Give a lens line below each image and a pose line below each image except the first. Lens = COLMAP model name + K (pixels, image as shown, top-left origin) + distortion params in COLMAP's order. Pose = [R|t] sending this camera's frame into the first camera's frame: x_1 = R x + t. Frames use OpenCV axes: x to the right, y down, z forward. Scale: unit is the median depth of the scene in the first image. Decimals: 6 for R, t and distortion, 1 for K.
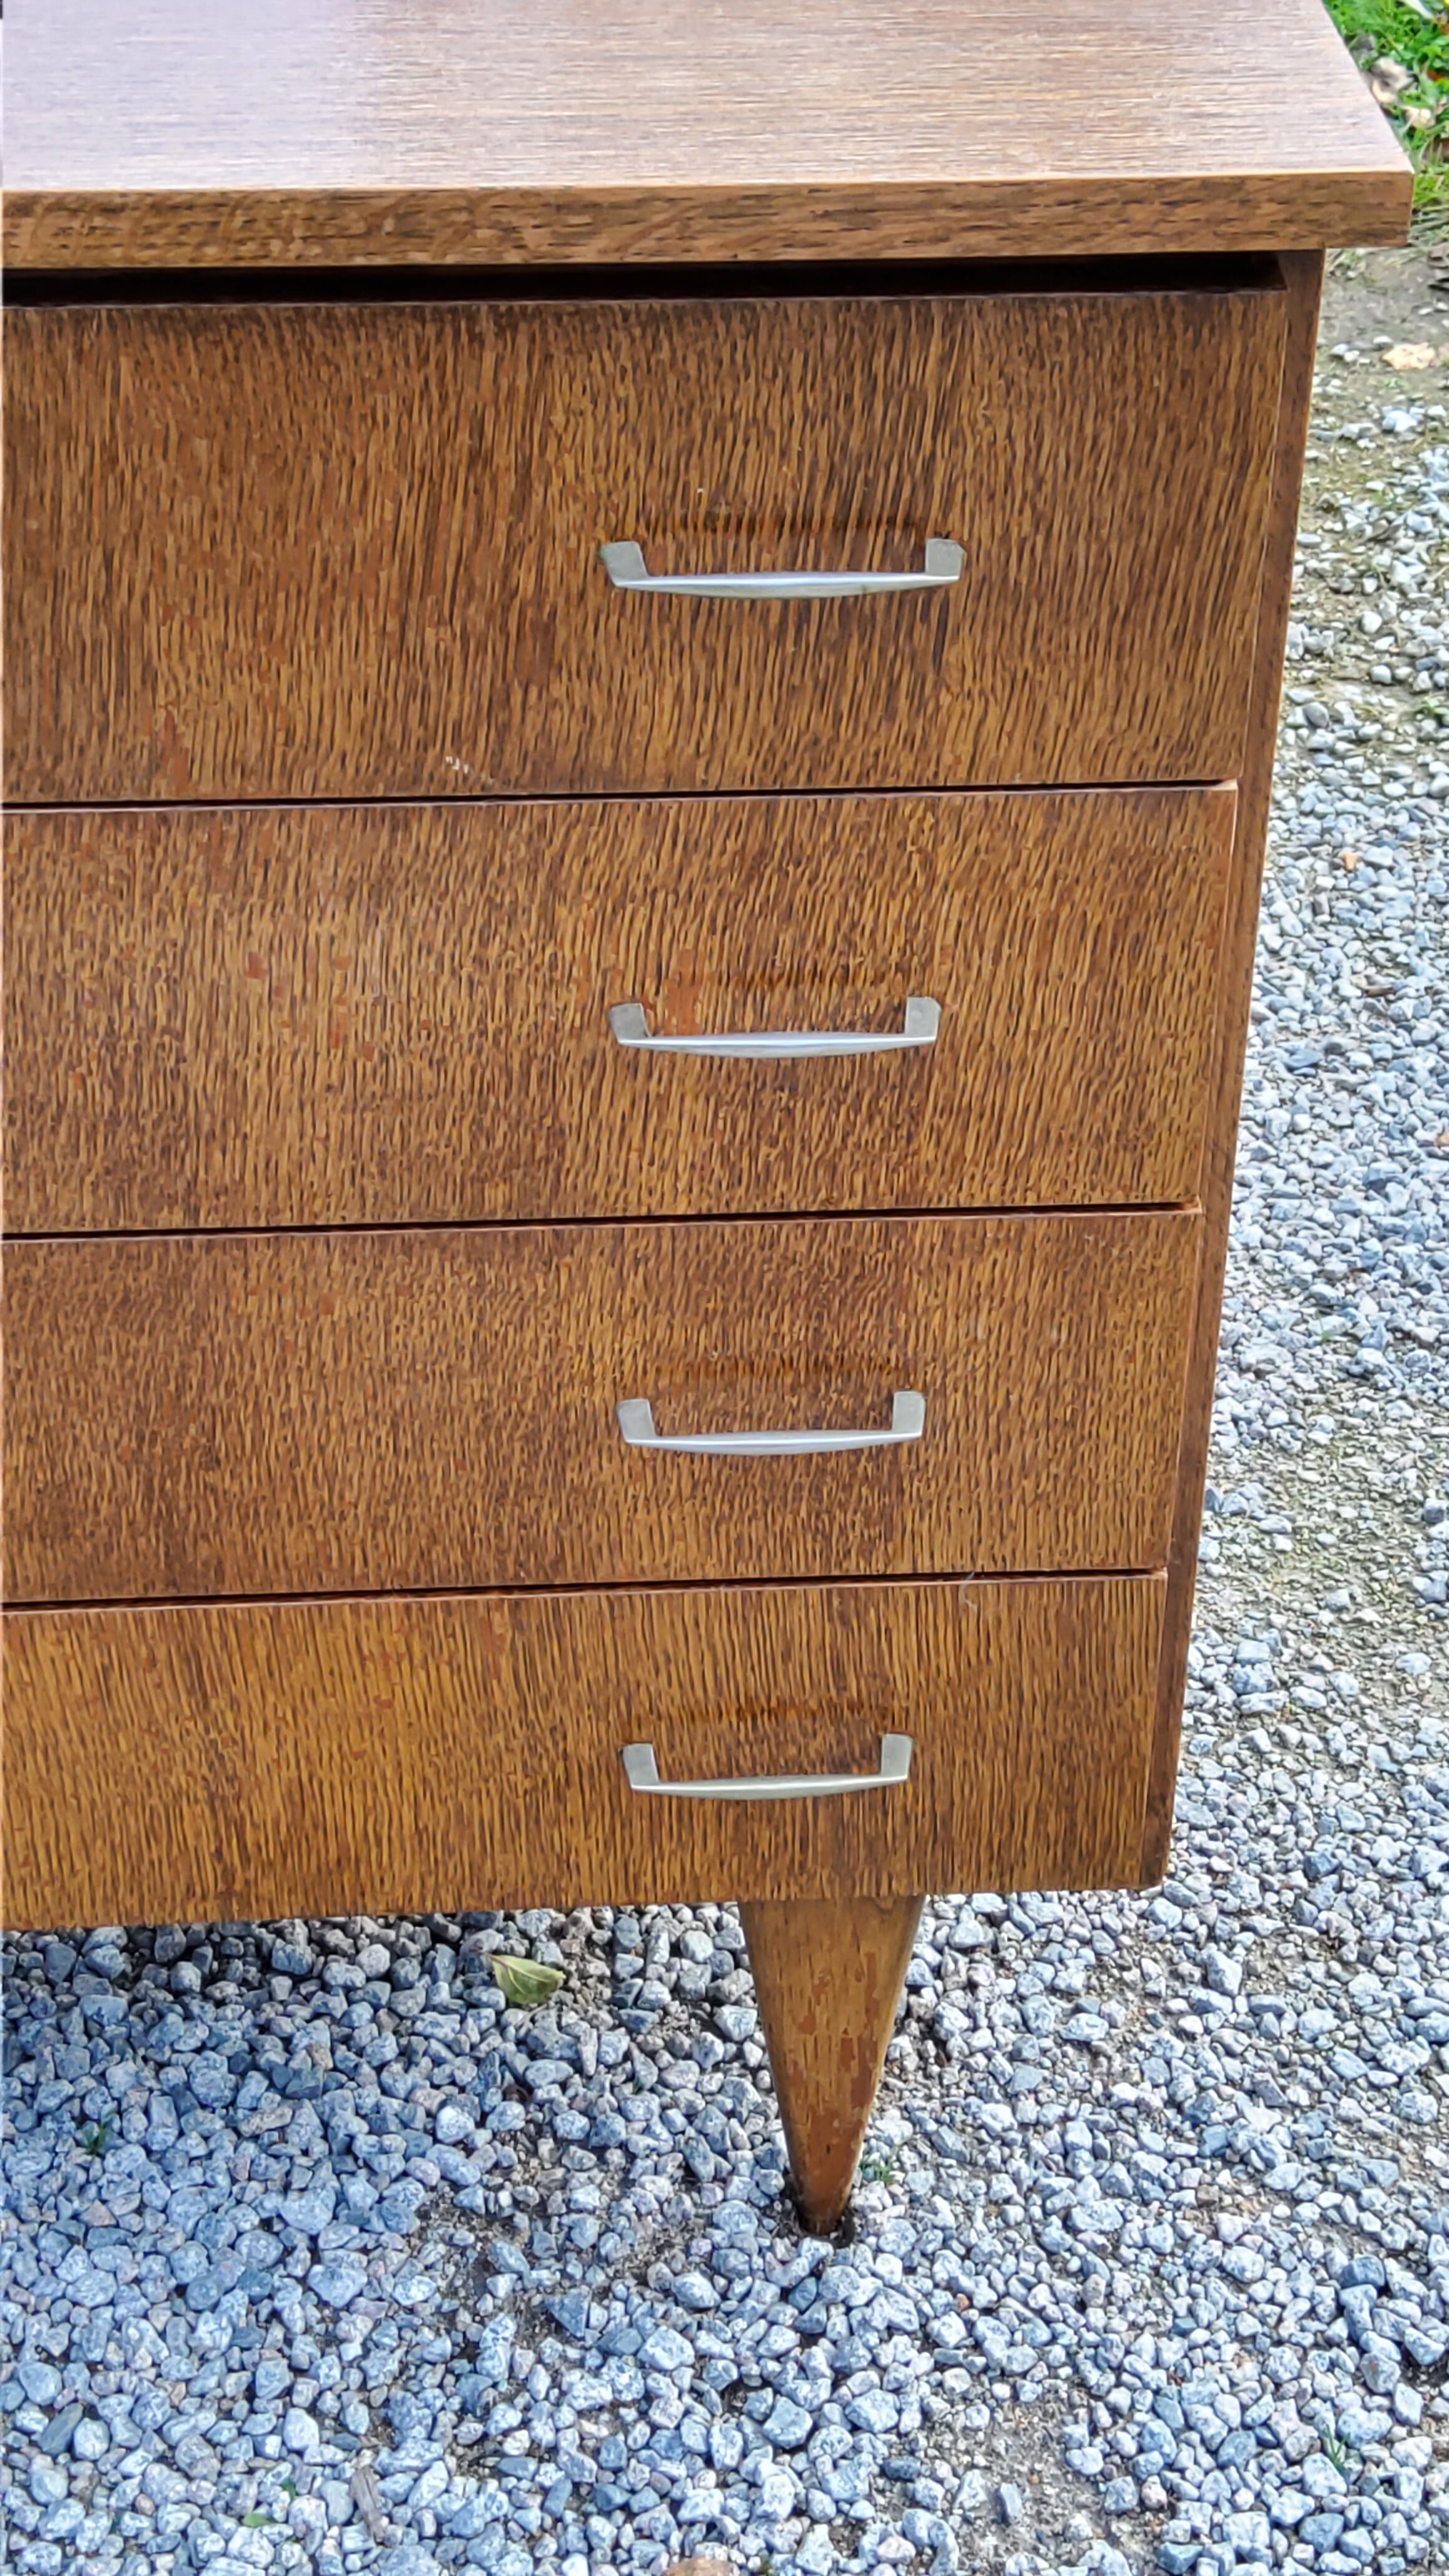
lens RADIAL K [[3821.5, 0, 742.5], [0, 3821.5, 1231.7], [0, 0, 1]] dist [0.179428, -0.496207]
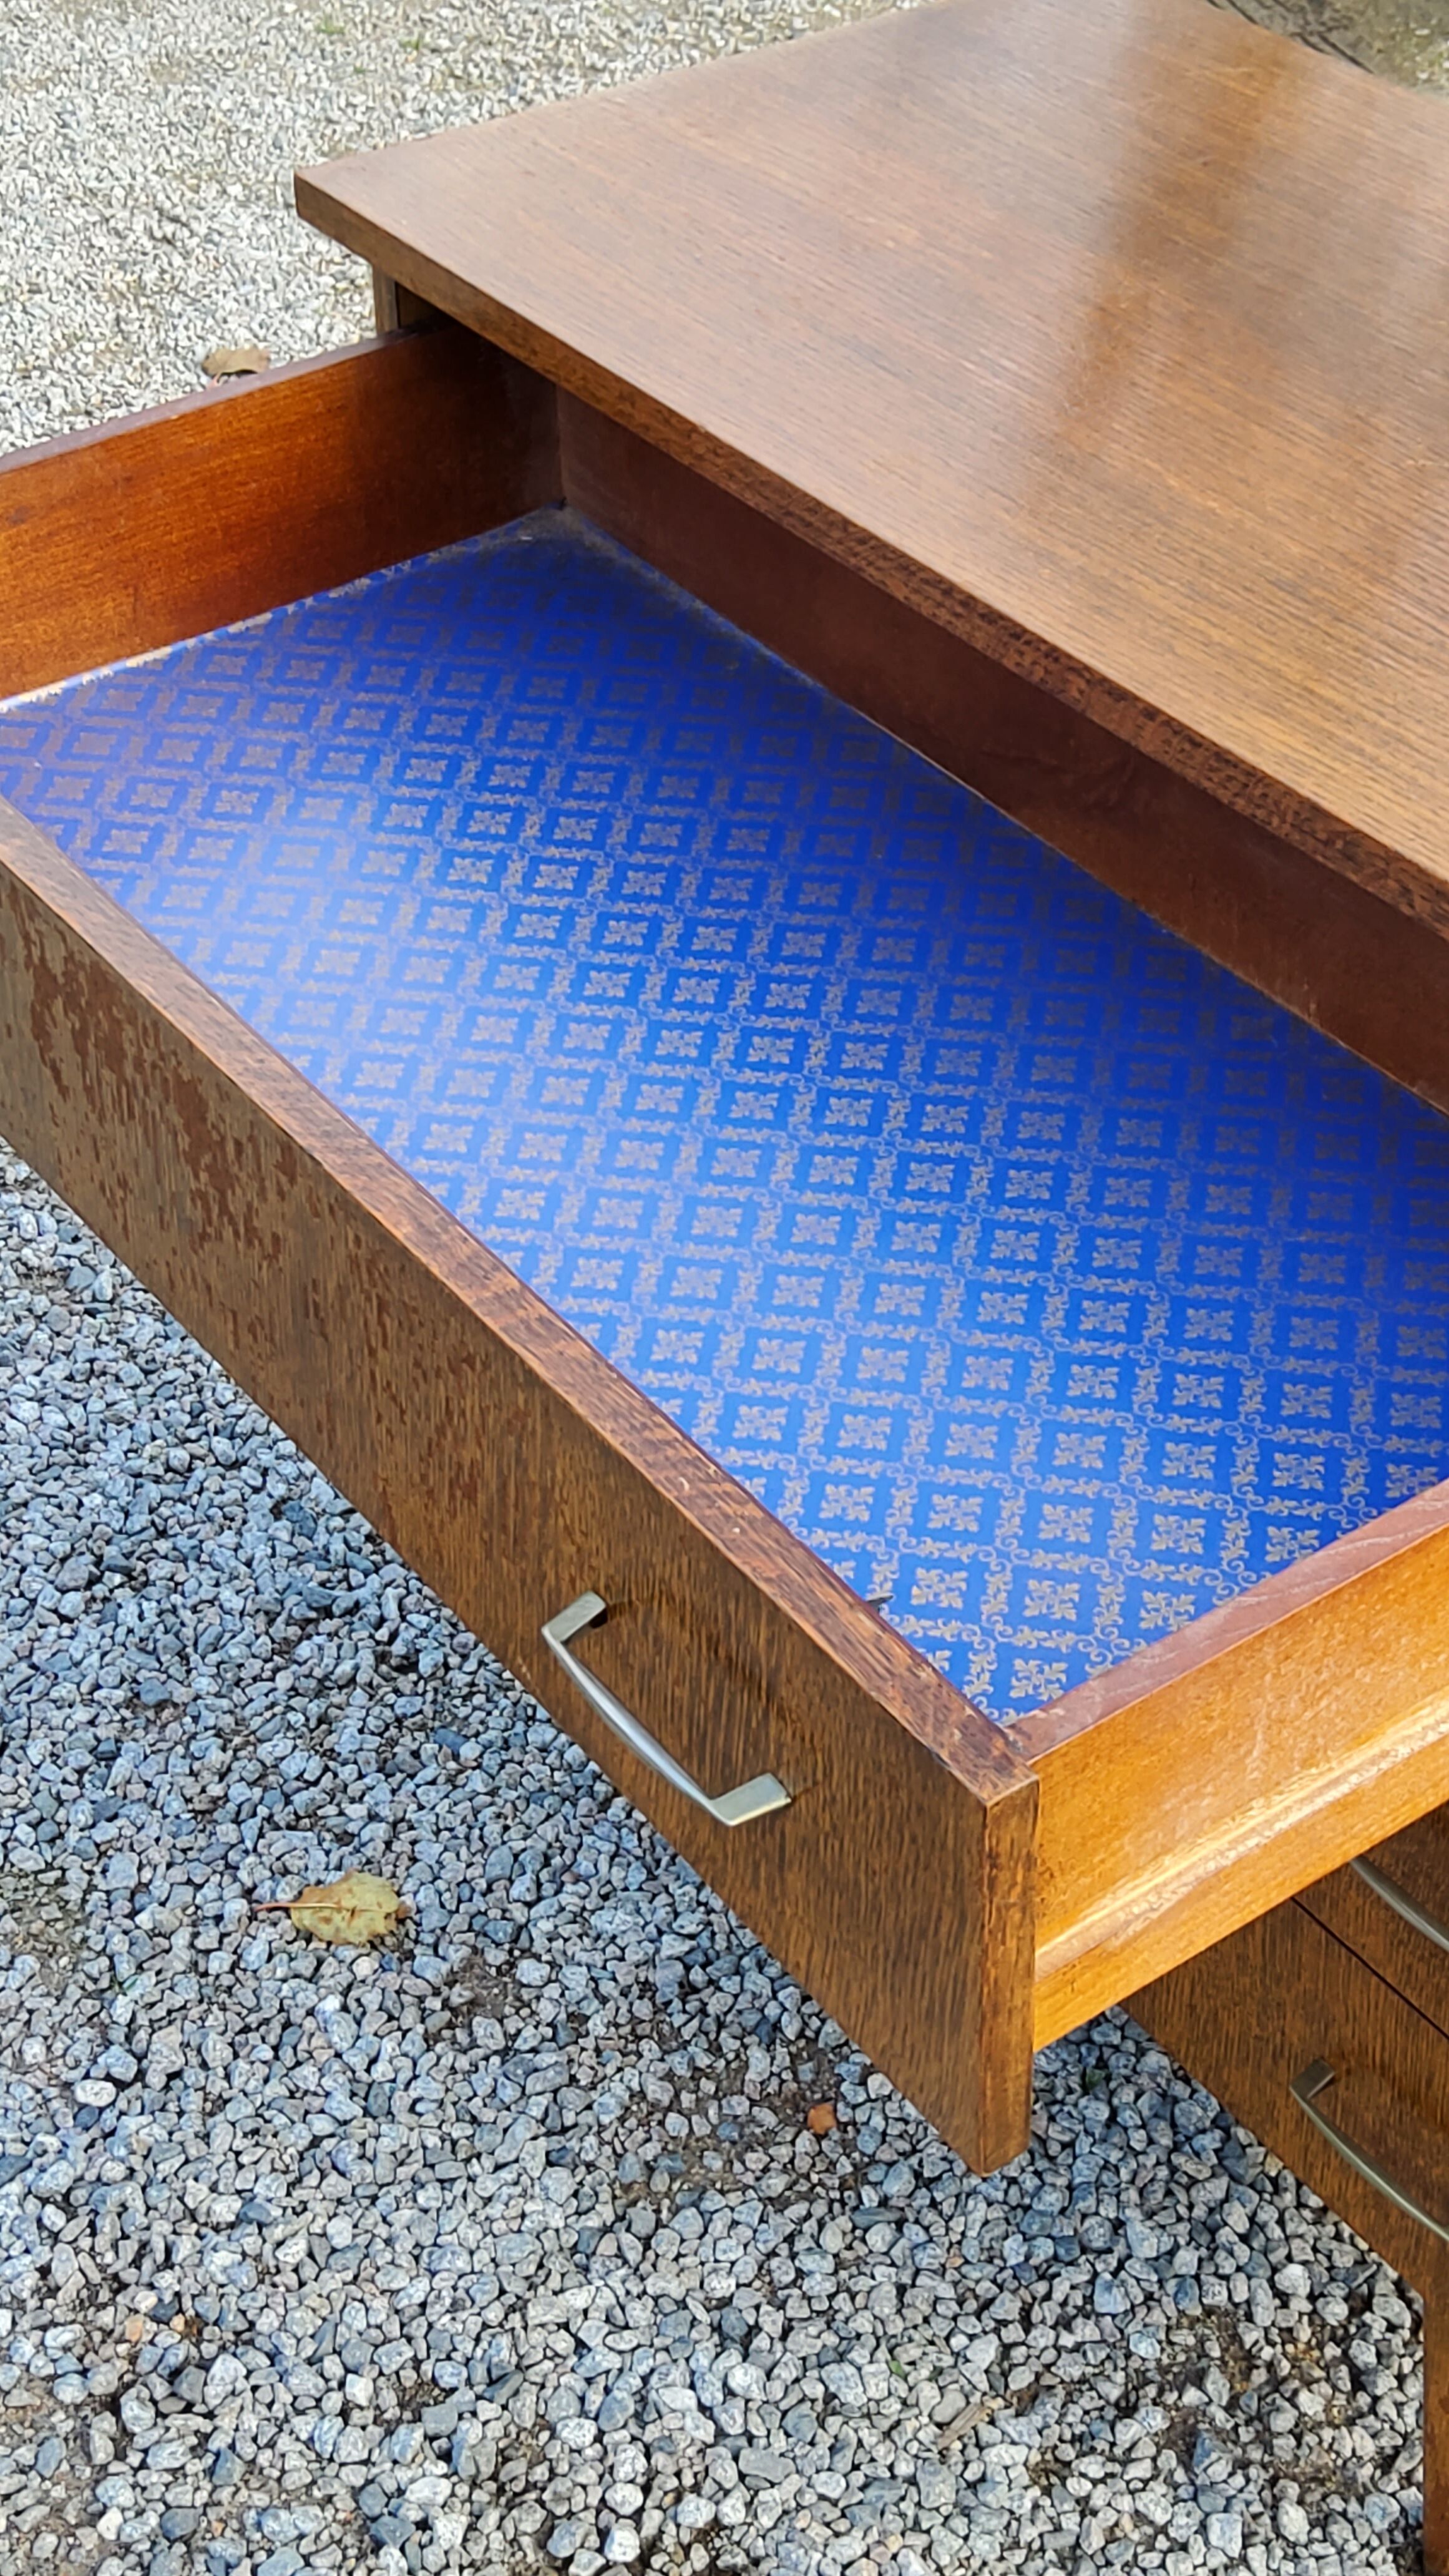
lens RADIAL K [[3821.5, 0, 742.5], [0, 3821.5, 1231.7], [0, 0, 1]] dist [0.179428, -0.496207]
pose [[0.542606, 0.510078, -0.667382, 0.488627], [-0.486269, 0.838591, 0.245578, -0.258669], [0.684924, 0.191275, 0.703059, 0.006017]]
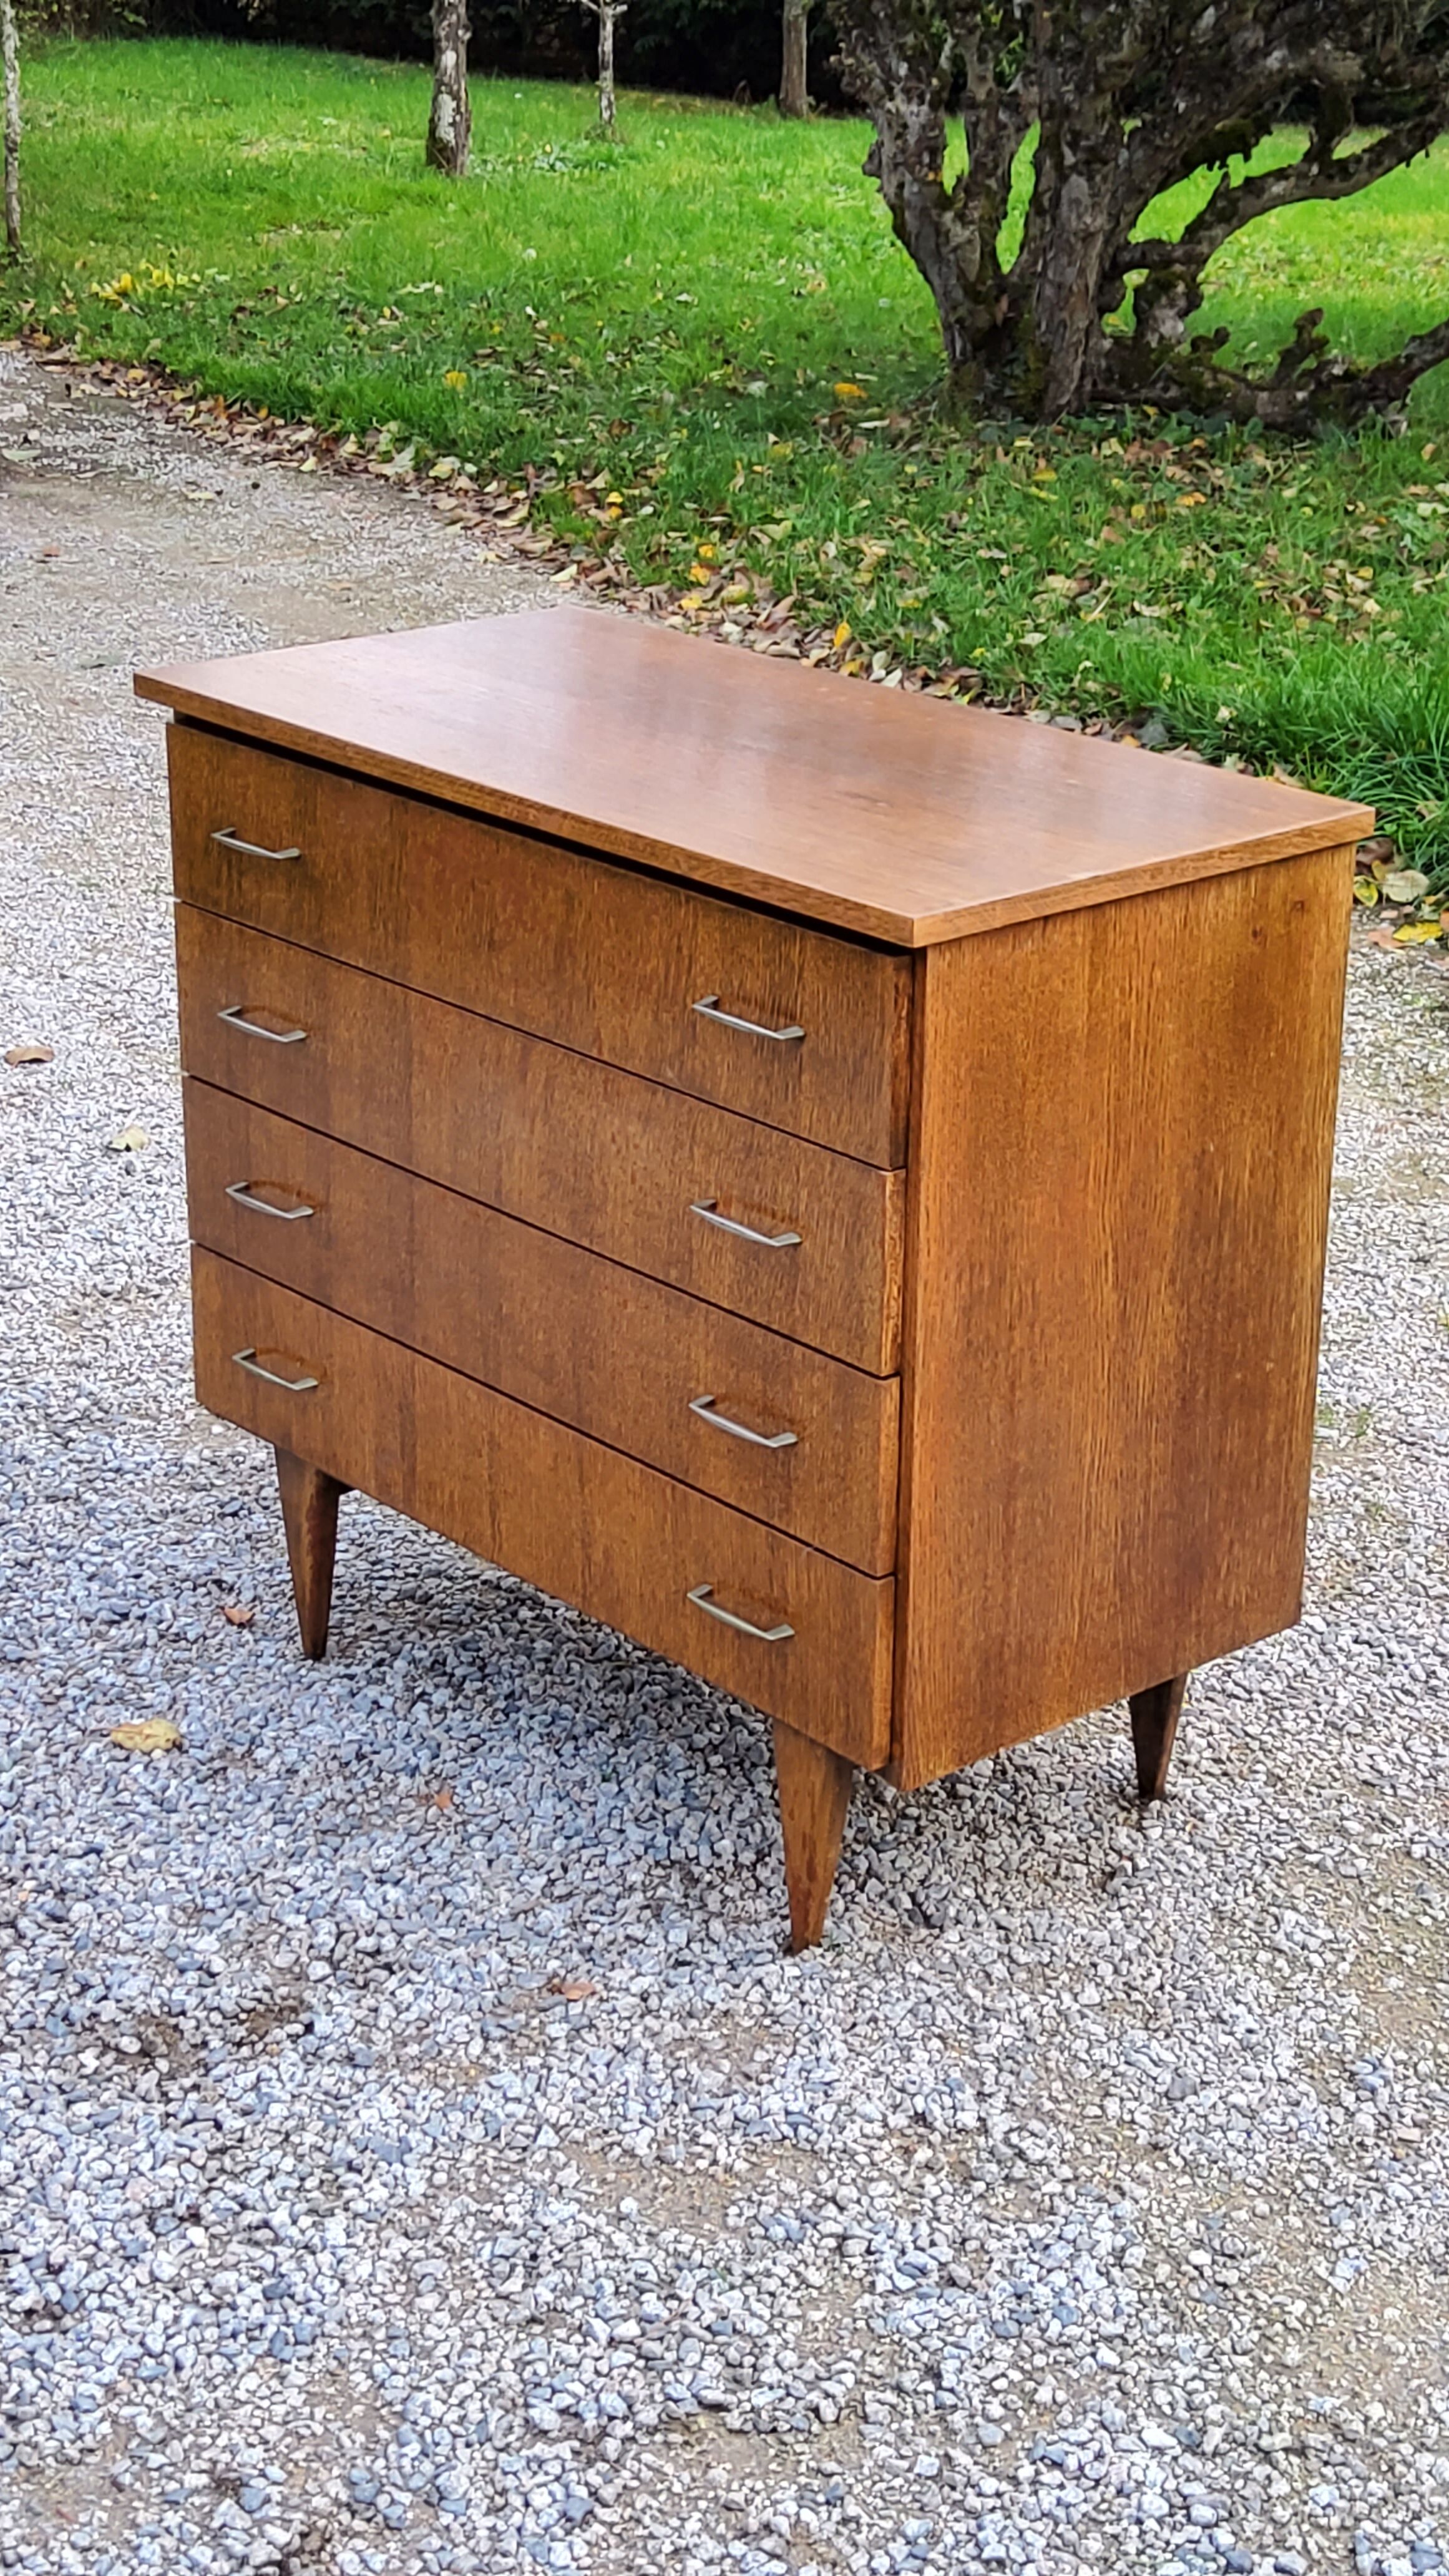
lens RADIAL K [[3821.5, 0, 742.5], [0, 3821.5, 1231.7], [0, 0, 1]] dist [0.179428, -0.496207]
pose [[0.613300, 0.278650, -0.739065, 1.382546], [-0.465404, 0.883504, -0.053100, 0.059417], [0.638171, 0.376530, 0.671538, -0.449421]]
